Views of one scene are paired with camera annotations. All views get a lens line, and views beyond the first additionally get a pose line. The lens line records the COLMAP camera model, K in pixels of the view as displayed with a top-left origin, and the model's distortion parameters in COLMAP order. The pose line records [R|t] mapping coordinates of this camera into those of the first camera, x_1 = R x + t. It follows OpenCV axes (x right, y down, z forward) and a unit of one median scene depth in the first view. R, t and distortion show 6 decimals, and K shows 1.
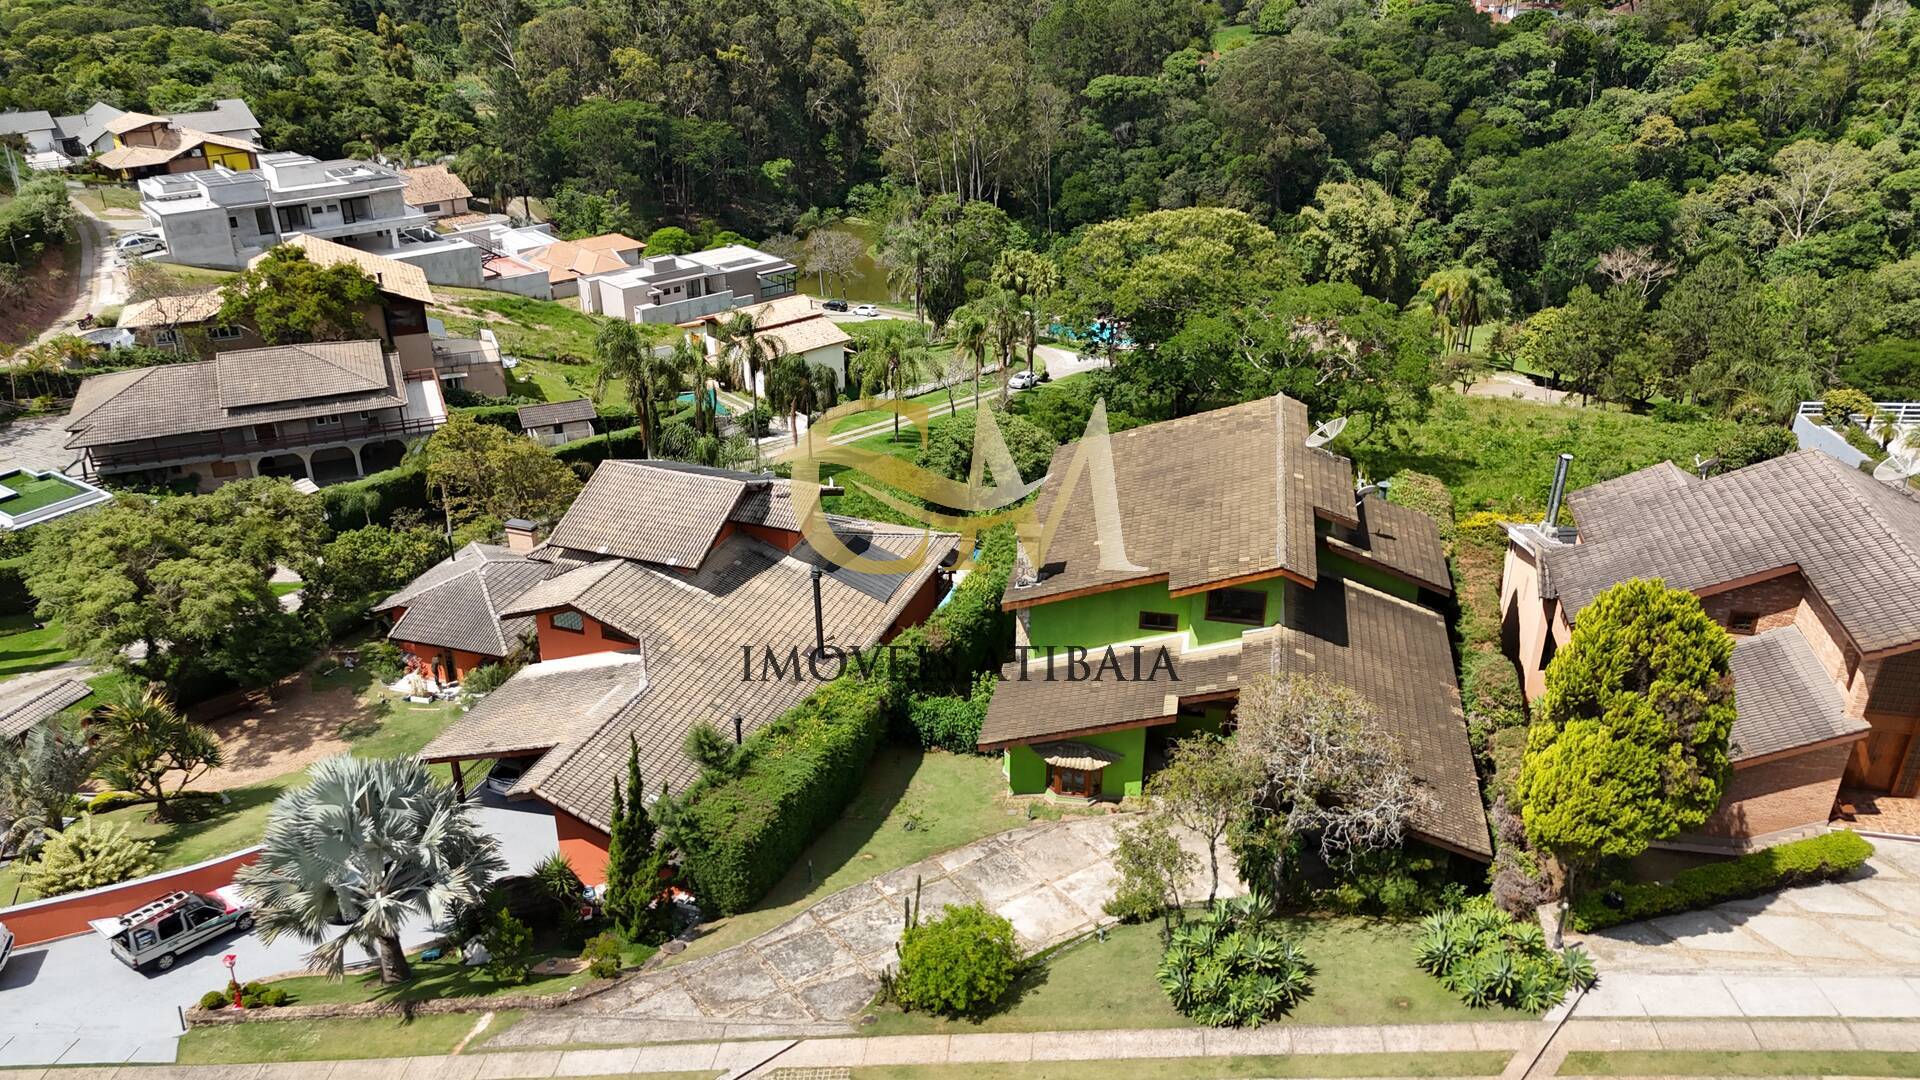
lens RADIAL K [[1411.8, 0, 962.8], [0, 1411.8, 540.9], [0, 0, 1]] dist [0.076616, -0.066203]
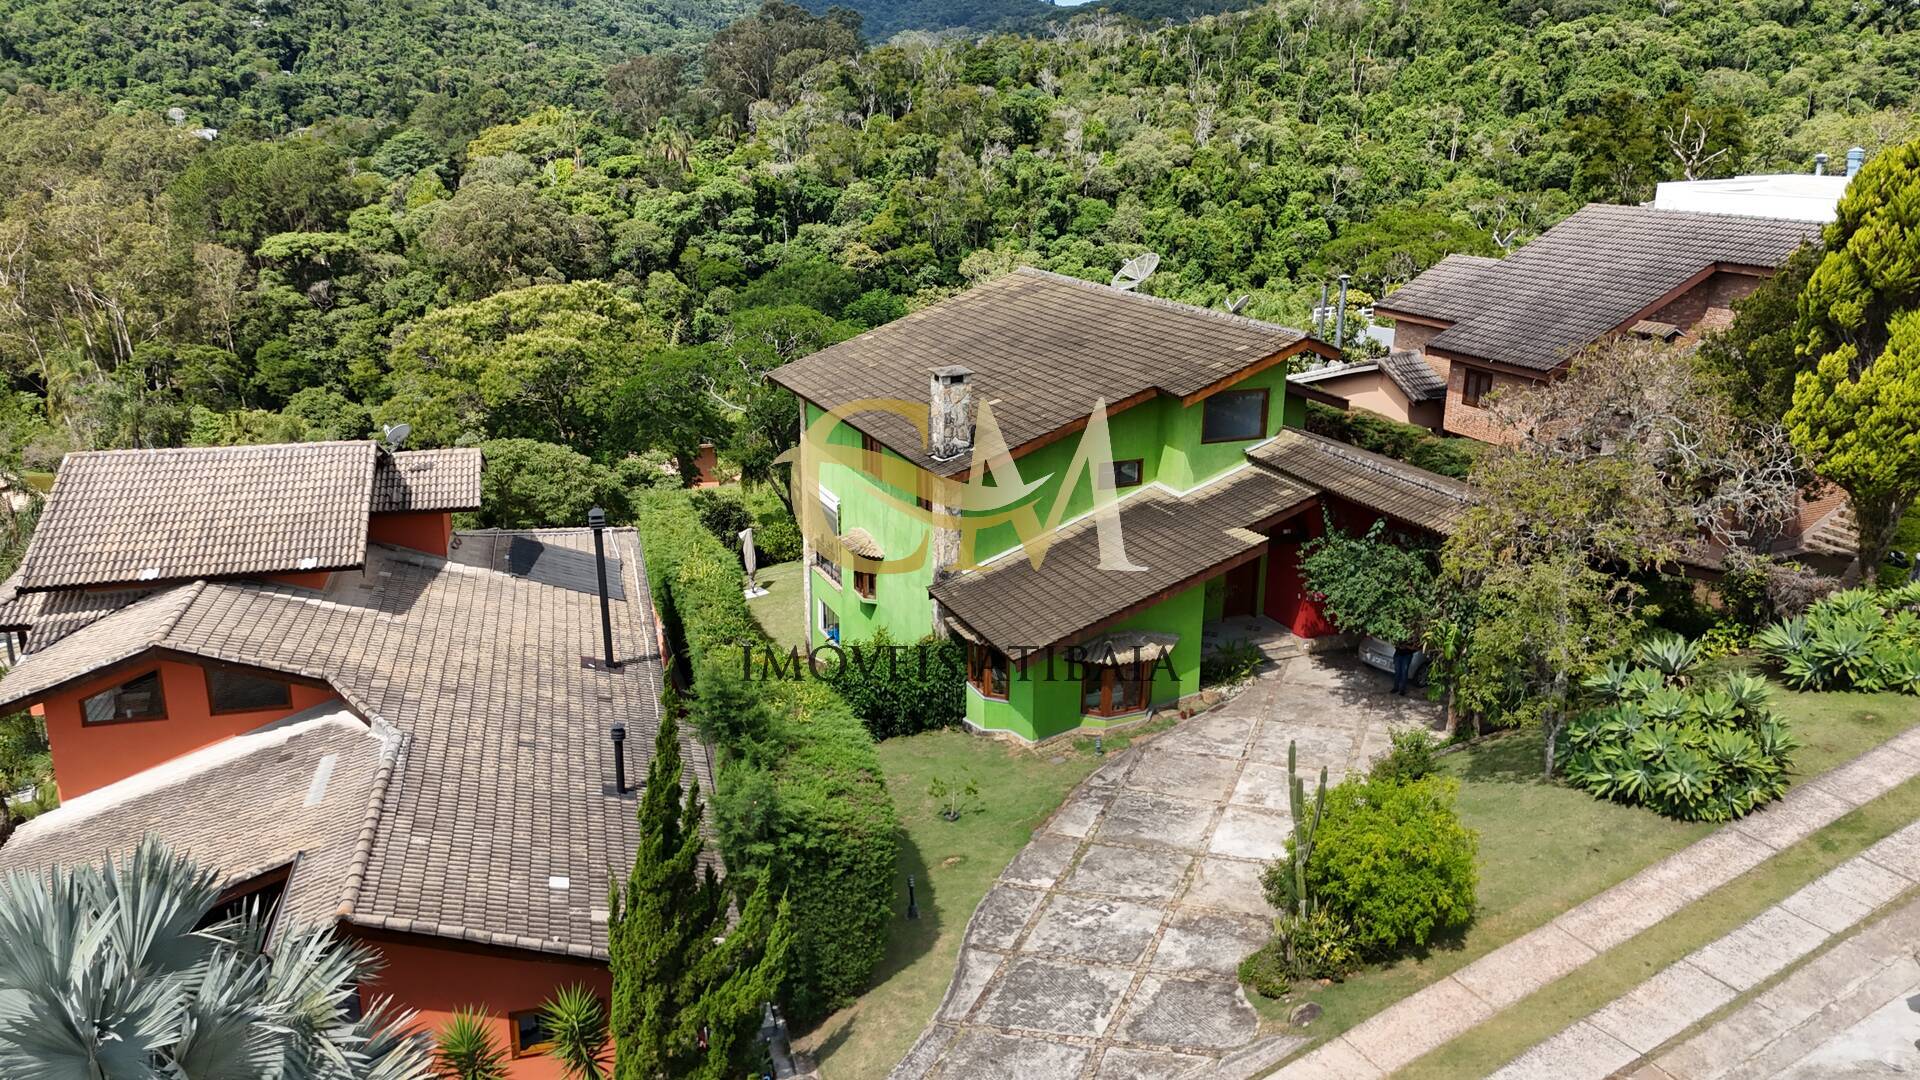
lens RADIAL K [[1411.8, 0, 962.8], [0, 1411.8, 540.9], [0, 0, 1]] dist [0.076616, -0.066203]
pose [[0.821198, -0.162749, 0.546943, -0.150985], [0.243745, 0.966671, -0.078323, 0.057338], [-0.515967, 0.197633, 0.833498, 0.192667]]
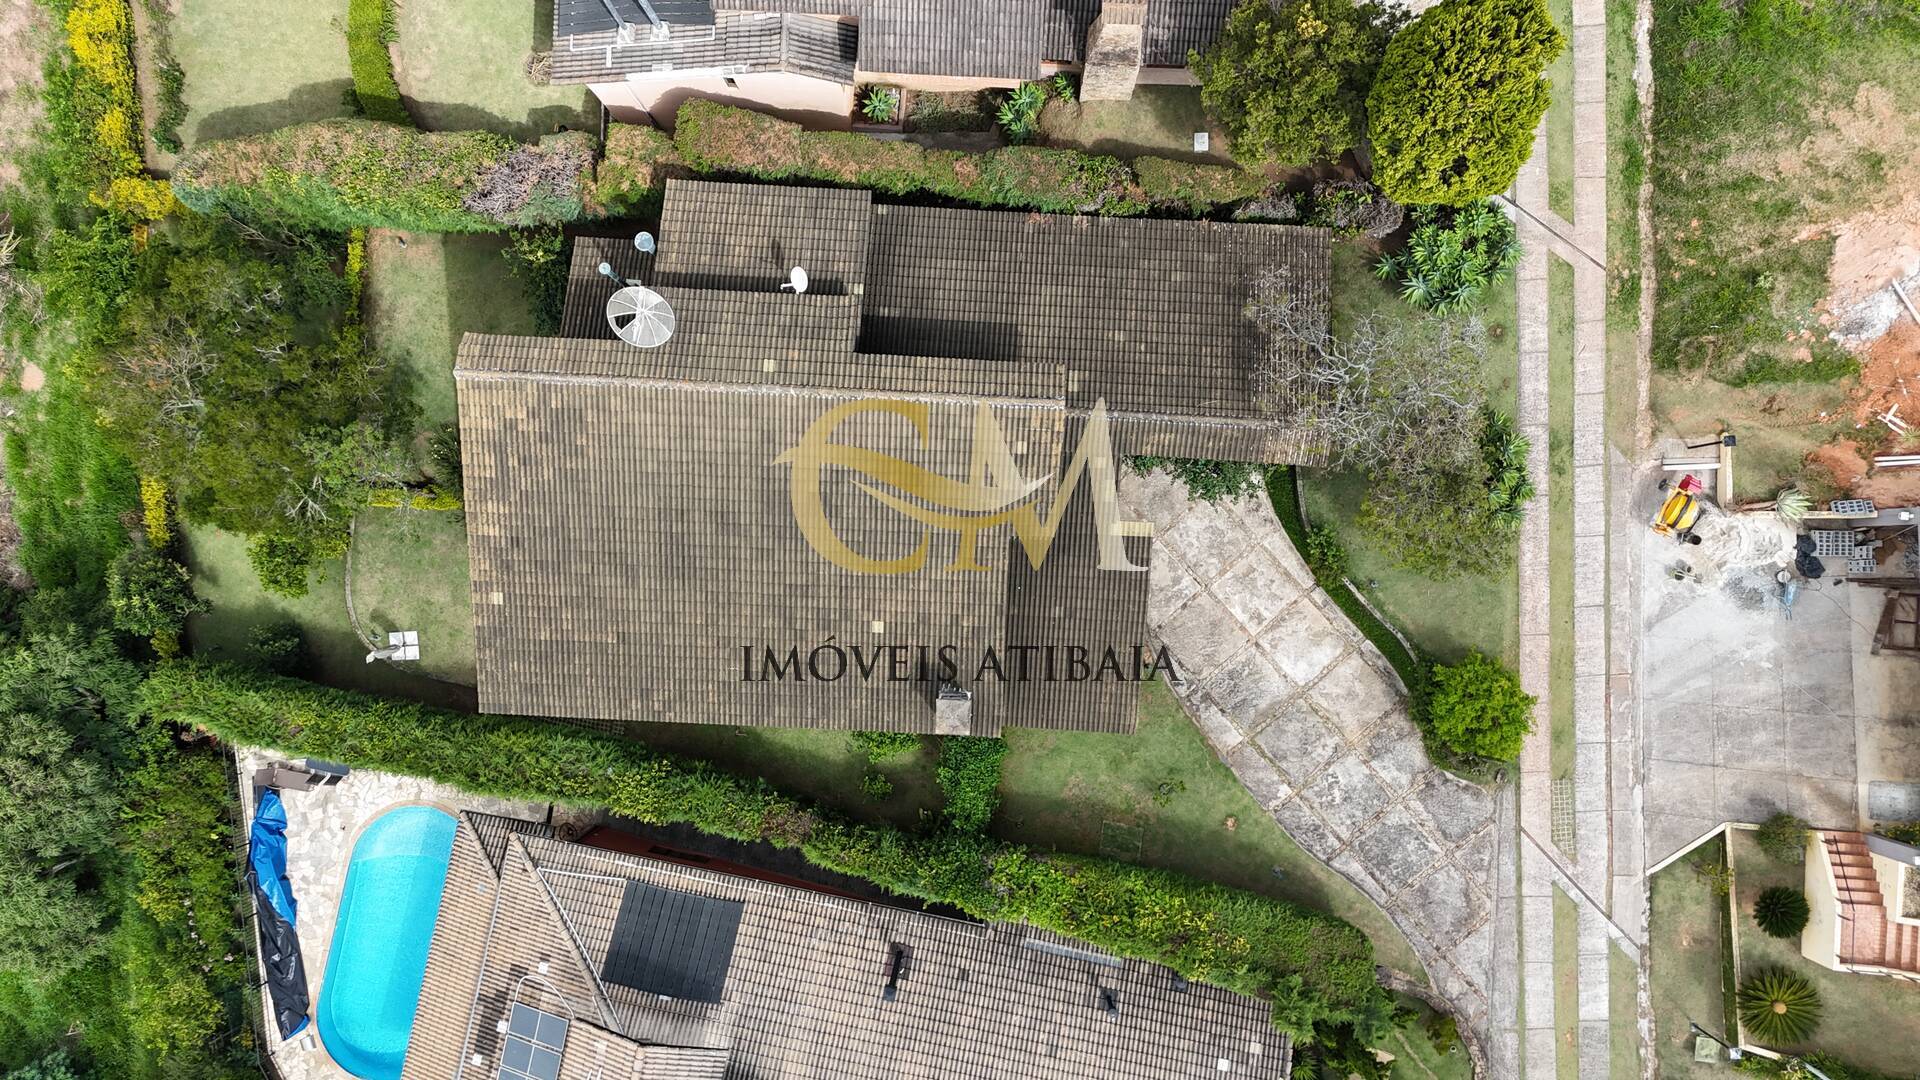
lens RADIAL K [[1403.3, 0, 960.0], [0, 1403.3, 540.0], [0, 0, 1]] dist [0.082510, -0.070100]
pose [[-0.141277, -0.989903, 0.011559, 0.059285], [0.448422, -0.053579, 0.892215, -0.301900], [-0.882586, 0.131233, 0.451464, 0.283194]]
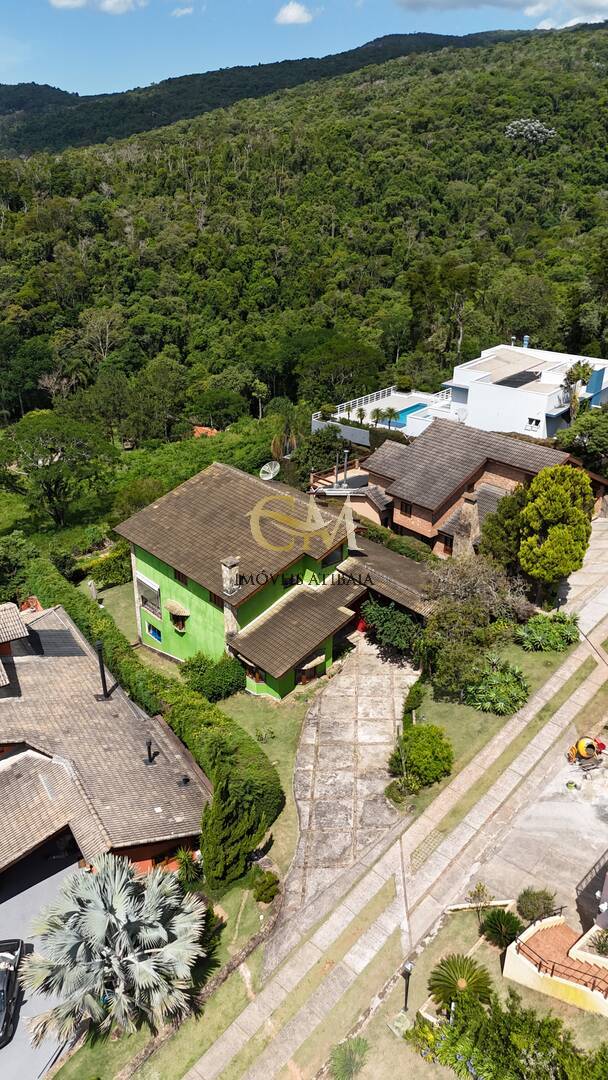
lens RADIAL K [[789.4, 0, 302.5], [0, 789.4, 547.3], [0, 0, 1]] dist [0.082510, -0.070100]
pose [[0.614297, -0.344610, 0.709847, -0.261272], [0.342875, 0.926802, 0.153214, -0.063307], [-0.710687, 0.149270, 0.687490, 0.112703]]
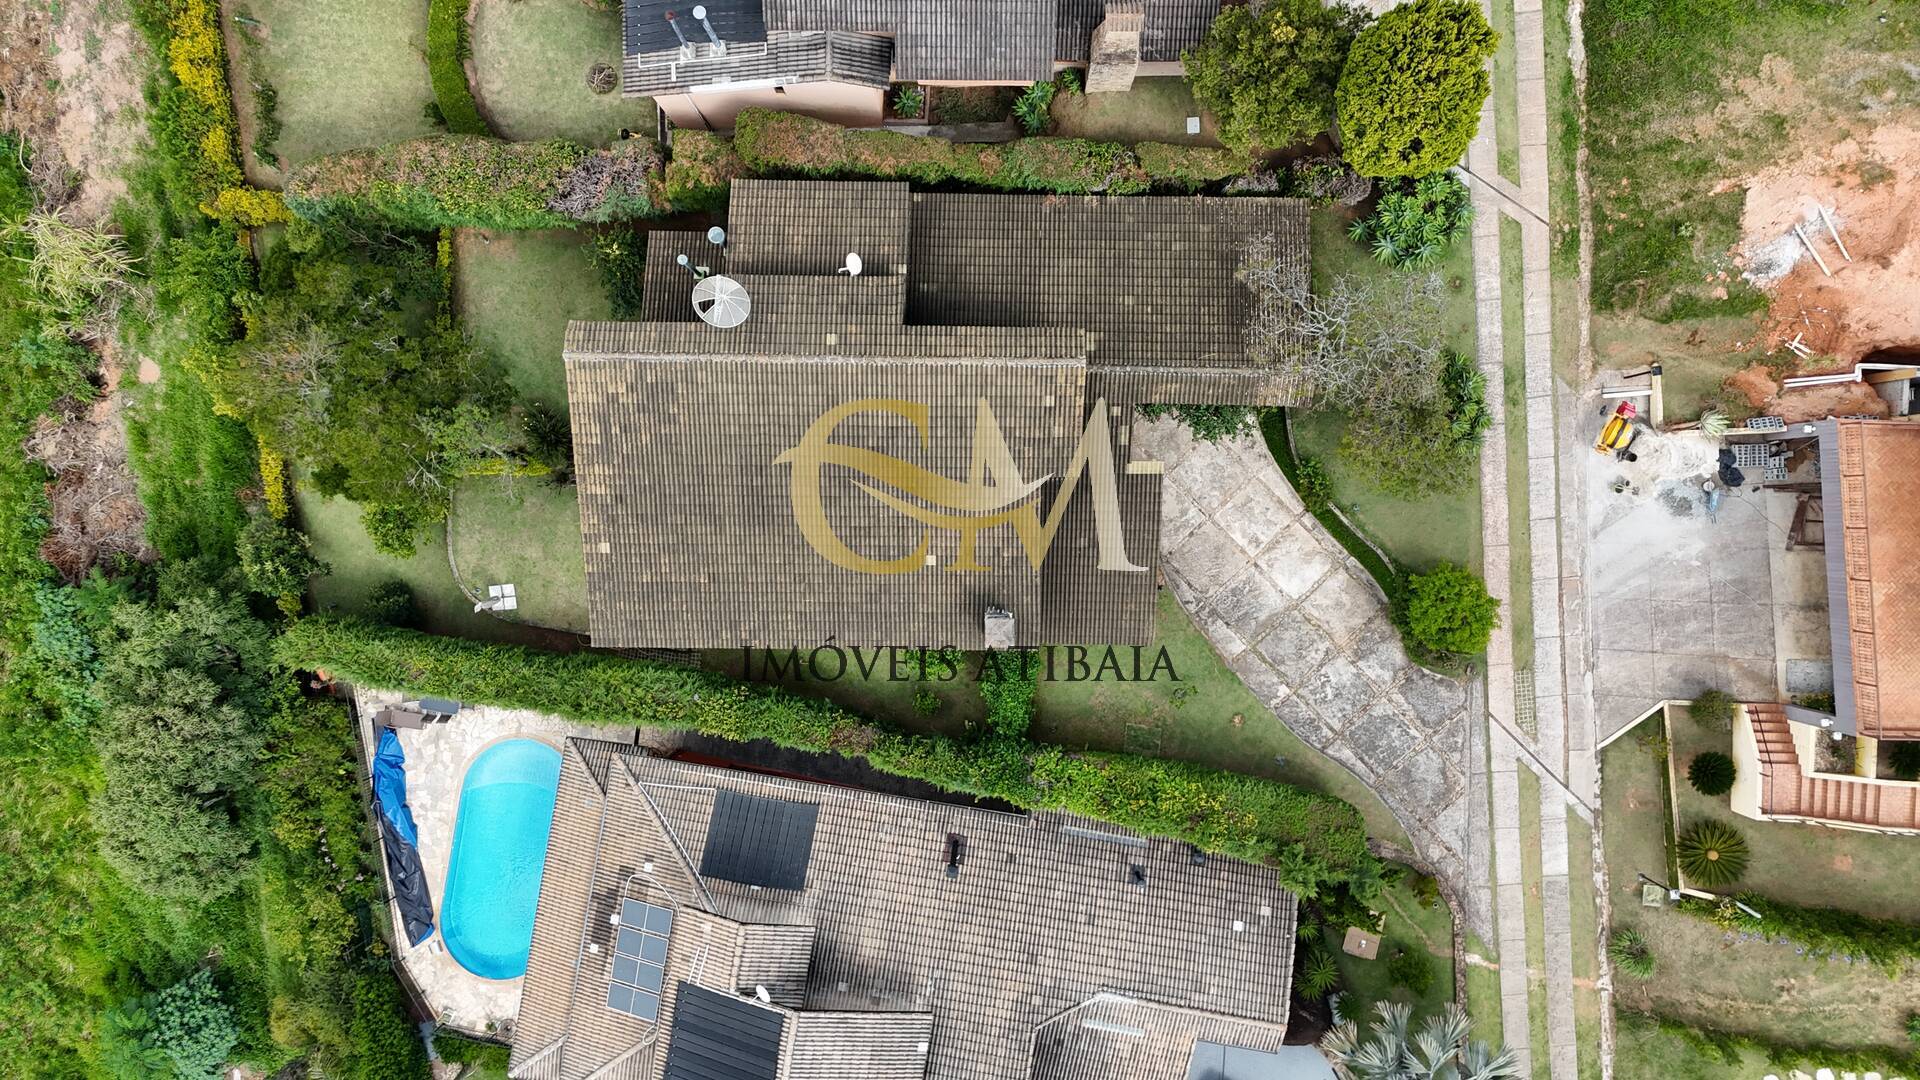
lens RADIAL K [[1403.3, 0, 960.0], [0, 1403.3, 540.0], [0, 0, 1]] dist [0.082510, -0.070100]
pose [[-0.179778, -0.983494, -0.020479, 0.057239], [0.443085, -0.099545, 0.890936, -0.359747], [-0.878269, 0.151097, 0.453667, 0.268502]]
